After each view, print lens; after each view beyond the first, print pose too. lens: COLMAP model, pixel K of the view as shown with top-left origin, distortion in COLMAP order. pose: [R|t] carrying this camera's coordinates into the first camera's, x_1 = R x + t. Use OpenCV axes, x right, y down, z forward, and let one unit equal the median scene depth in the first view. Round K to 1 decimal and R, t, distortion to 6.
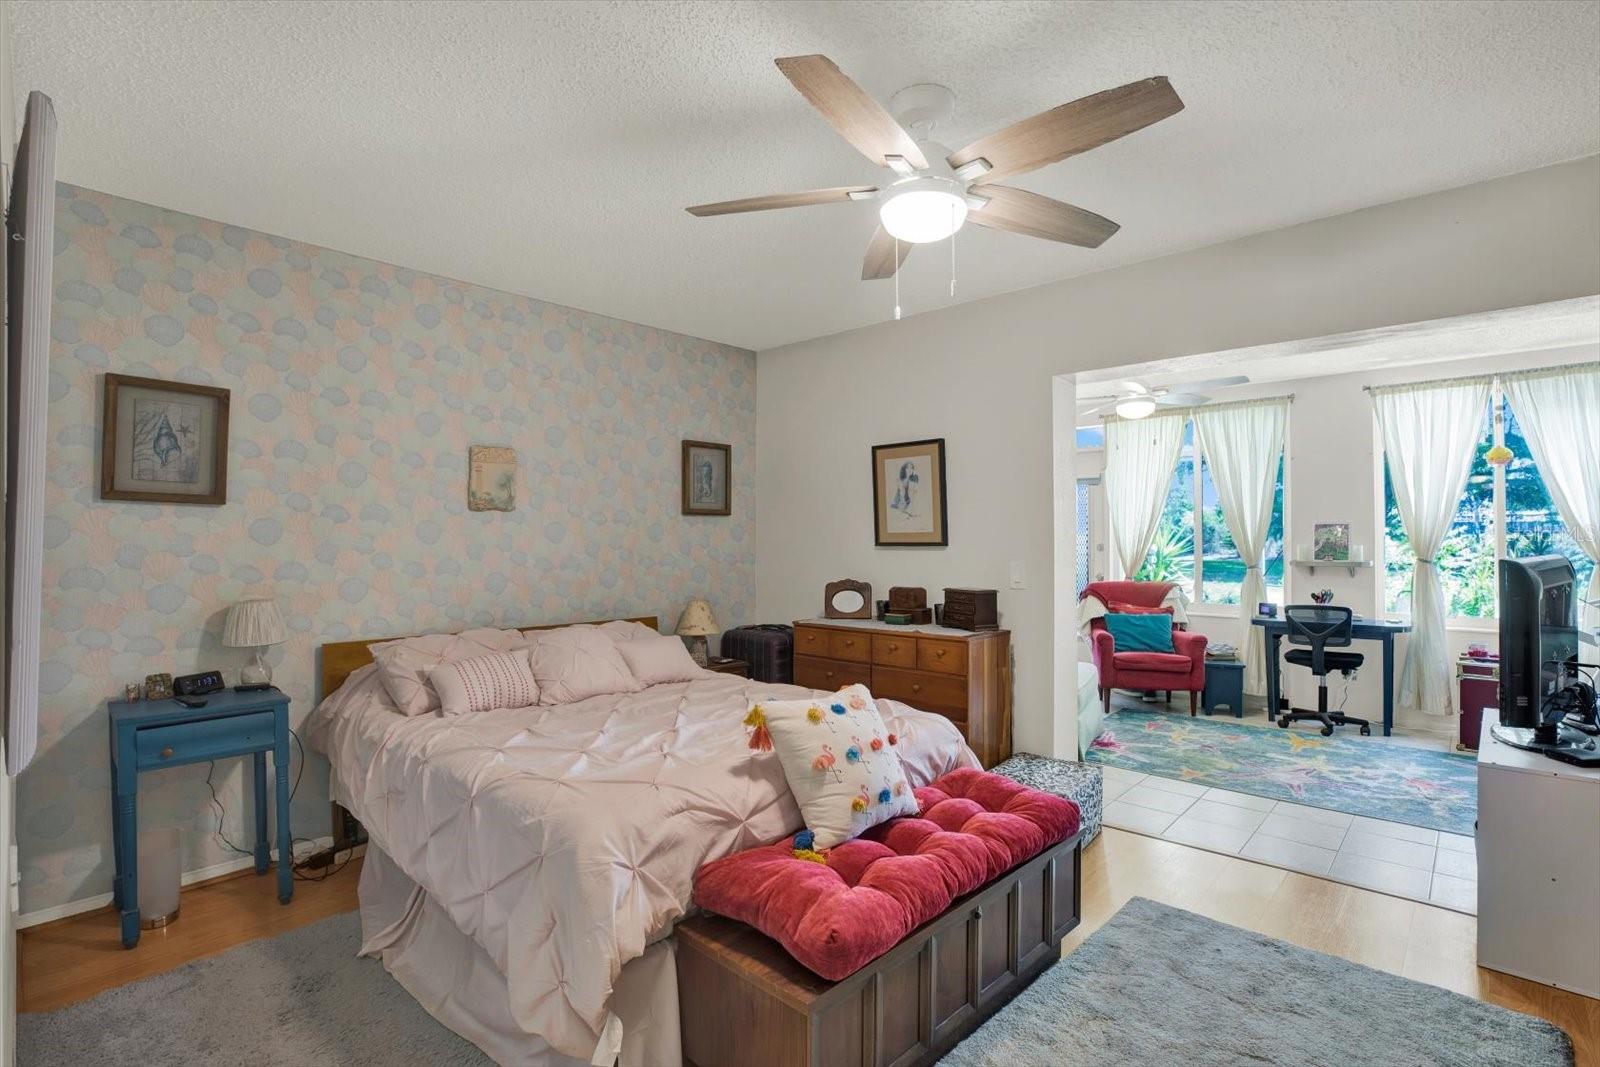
lens RADIAL K [[751.6, 0, 777.2], [0, 751.6, 530.9], [0, 0, 1]] dist [-0.040247, 0.002995]
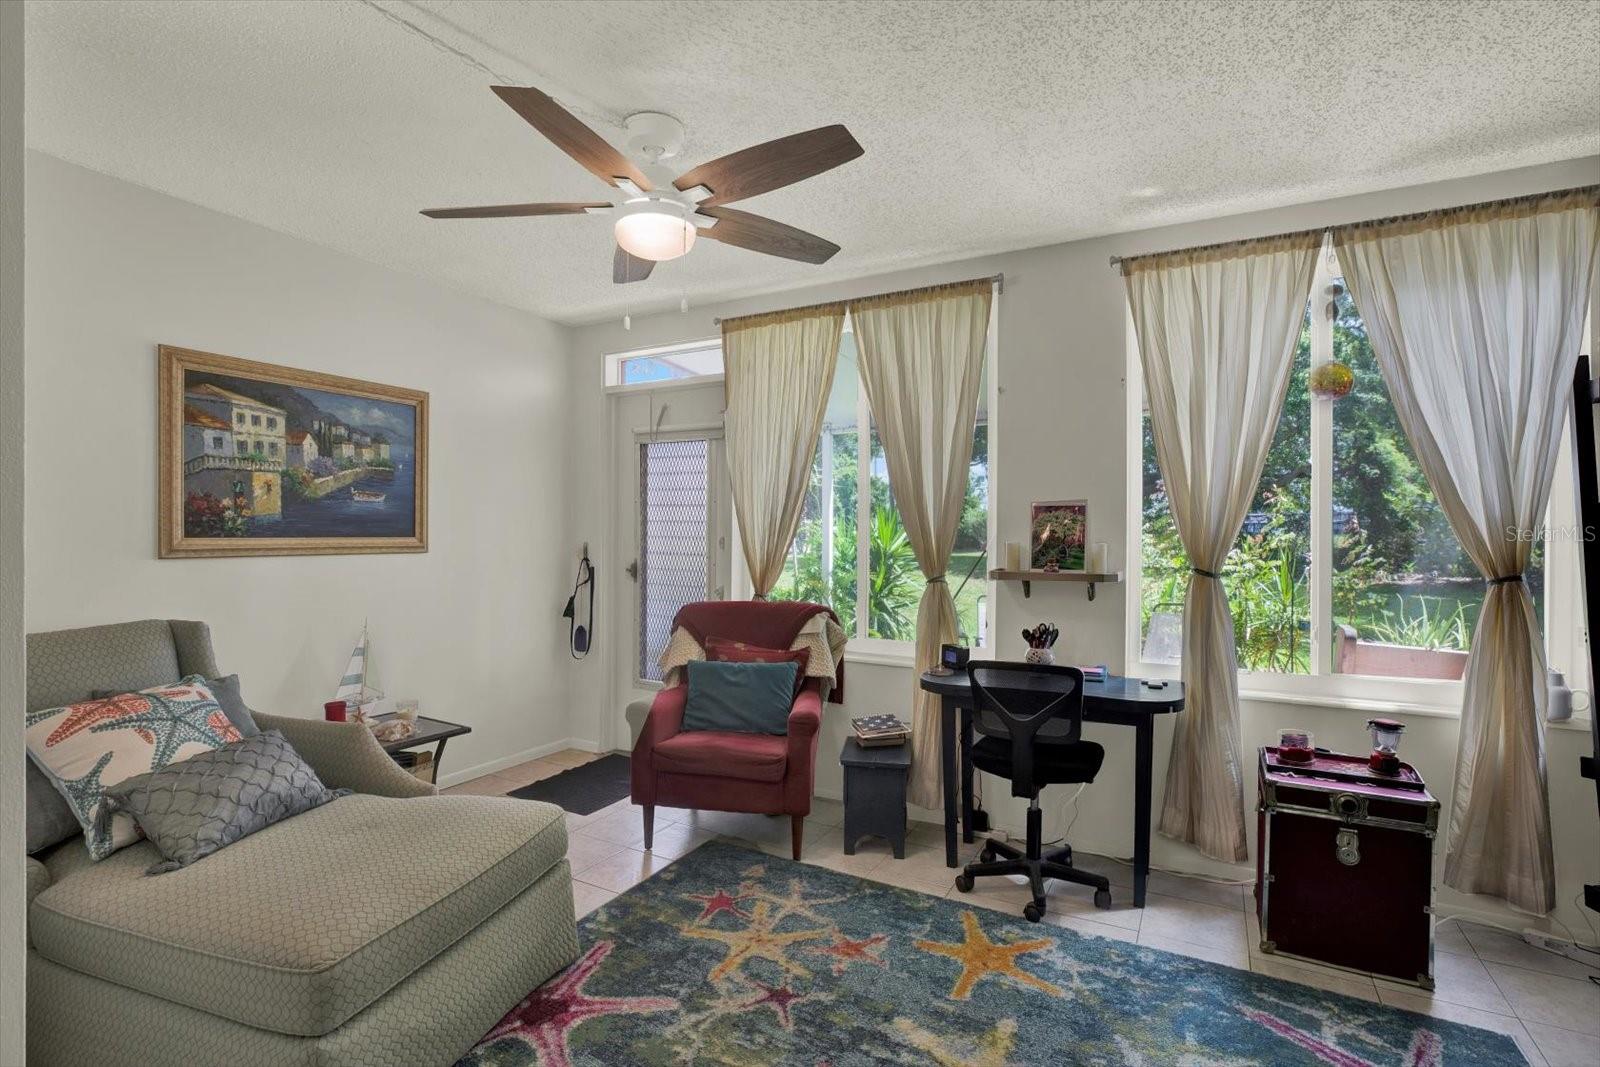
lens RADIAL K [[751.6, 0, 783.3], [0, 751.6, 535.1], [0, 0, 1]] dist [-0.040247, 0.002995]
pose [[0.967908, 0.007104, 0.251206, 0.451985], [-0.010721, 0.999858, 0.013034, 0.009480], [-0.251077, -0.015309, 0.967846, 0.553715]]
